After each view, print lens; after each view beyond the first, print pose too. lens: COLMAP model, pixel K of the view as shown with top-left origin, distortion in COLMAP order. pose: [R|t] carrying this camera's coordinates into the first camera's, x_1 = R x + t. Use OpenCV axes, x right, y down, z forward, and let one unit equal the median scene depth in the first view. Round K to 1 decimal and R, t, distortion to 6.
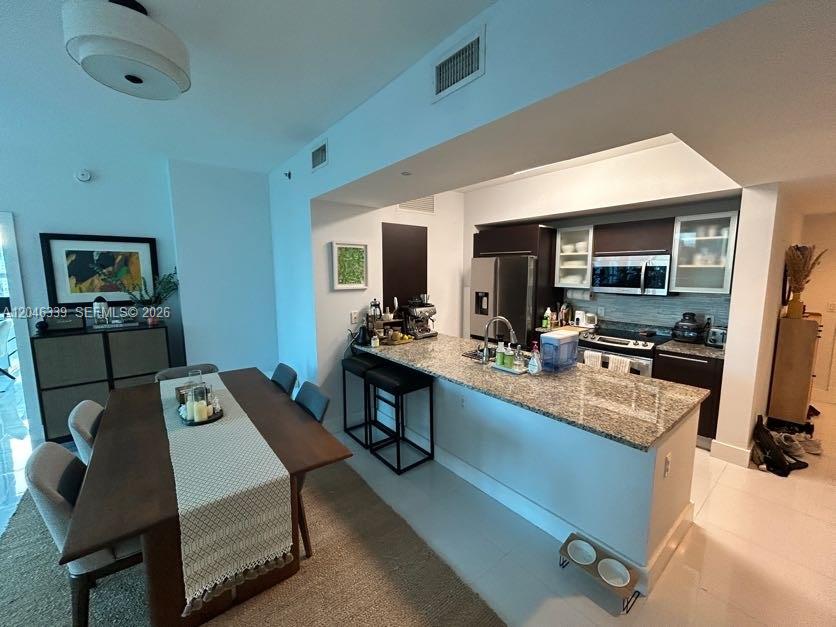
lens RADIAL K [[338.7, 0, 416.5], [0, 338.7, 311.3], [0, 0, 1]] dist [-0.000114, 0.000286]
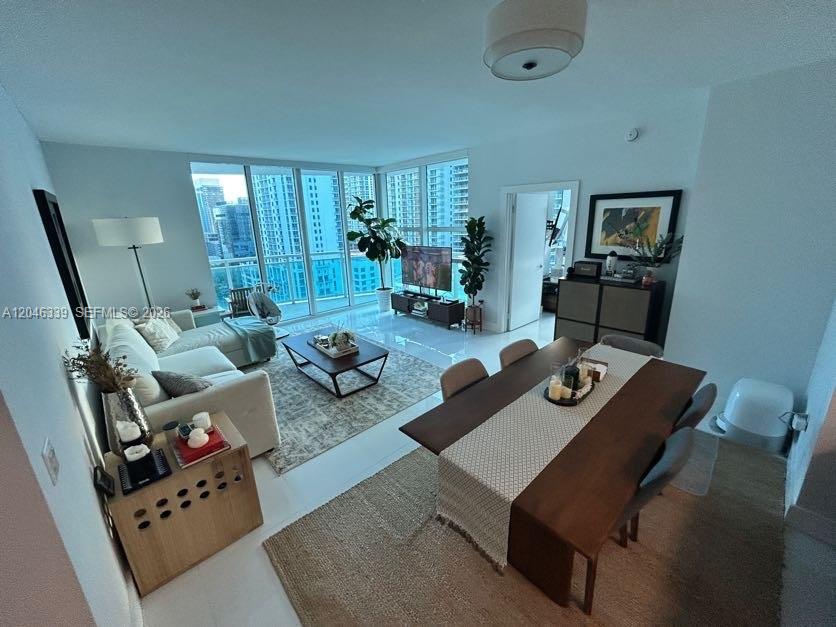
lens RADIAL K [[339.3, 0, 416.6], [0, 339.3, 311.4], [0, 0, 1]] dist [0.000016, 0.000477]
pose [[0.069643, 0.275586, -0.958750, 0.138128], [-0.087988, 0.959035, 0.269276, -0.092990], [0.993684, 0.065605, 0.091038, 0.257888]]
